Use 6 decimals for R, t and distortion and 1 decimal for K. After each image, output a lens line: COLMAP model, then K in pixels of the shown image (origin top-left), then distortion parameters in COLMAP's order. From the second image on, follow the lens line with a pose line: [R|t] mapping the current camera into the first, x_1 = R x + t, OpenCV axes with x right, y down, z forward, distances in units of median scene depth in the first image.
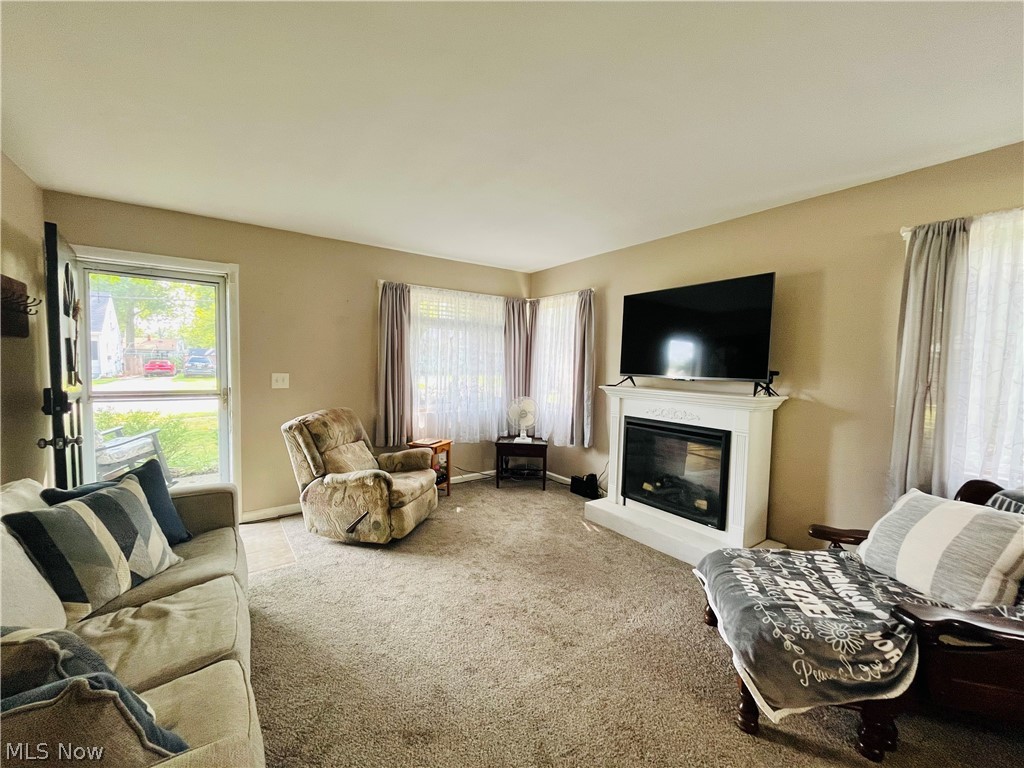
lens RADIAL K [[411.0, 0, 508.4], [0, 411.0, 383.4], [0, 0, 1]] dist [-0.001434, 0.000013]
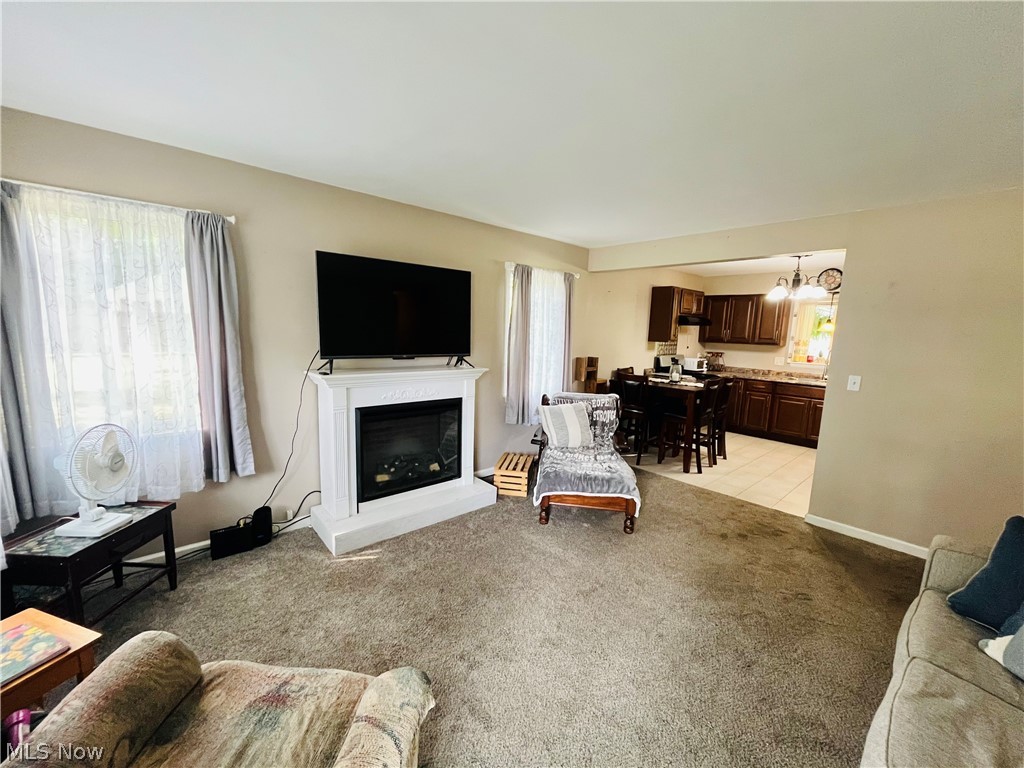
lens RADIAL K [[411.0, 0, 513.1], [0, 411.0, 387.1], [0, 0, 1]] dist [-0.001434, 0.000013]
pose [[-0.118544, -0.161785, 0.979680, -0.616542], [0.013188, 0.986293, 0.164473, -0.105119], [-0.992861, 0.032417, -0.114786, 0.886426]]
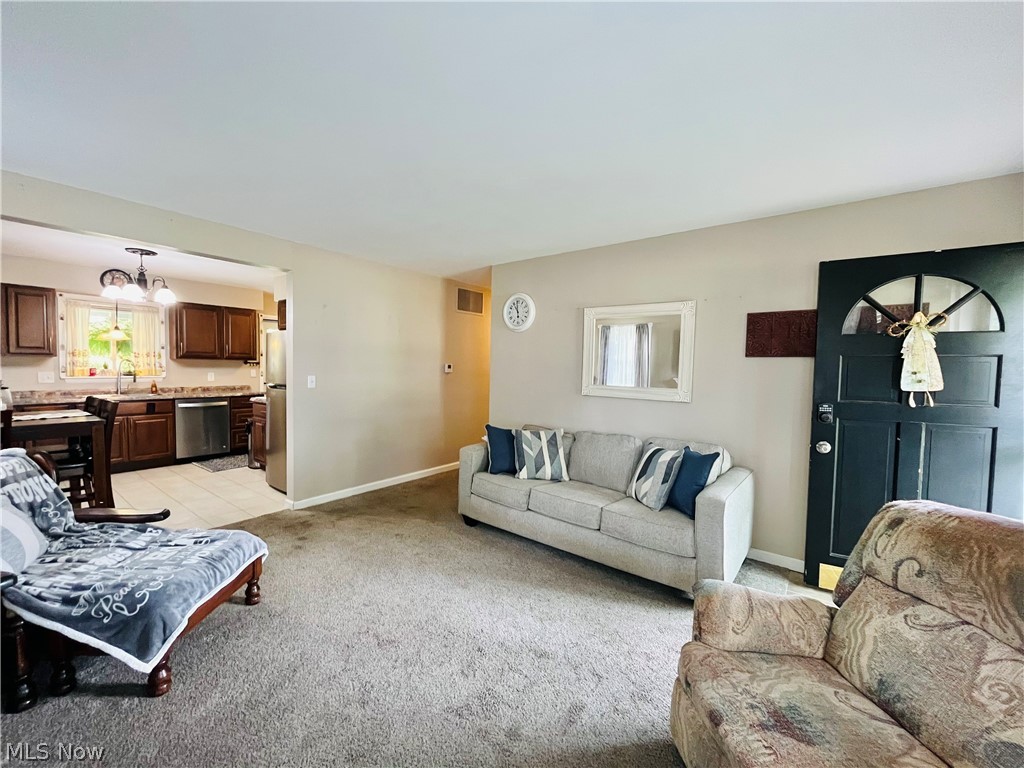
lens RADIAL K [[411.0, 0, 508.2], [0, 411.0, 385.7], [0, 0, 1]] dist [-0.001434, 0.000013]
pose [[-0.956650, -0.020507, -0.290516, 0.071219], [-0.048072, 0.994954, 0.088067, -0.064296], [0.287244, 0.098215, -0.952809, 1.312337]]
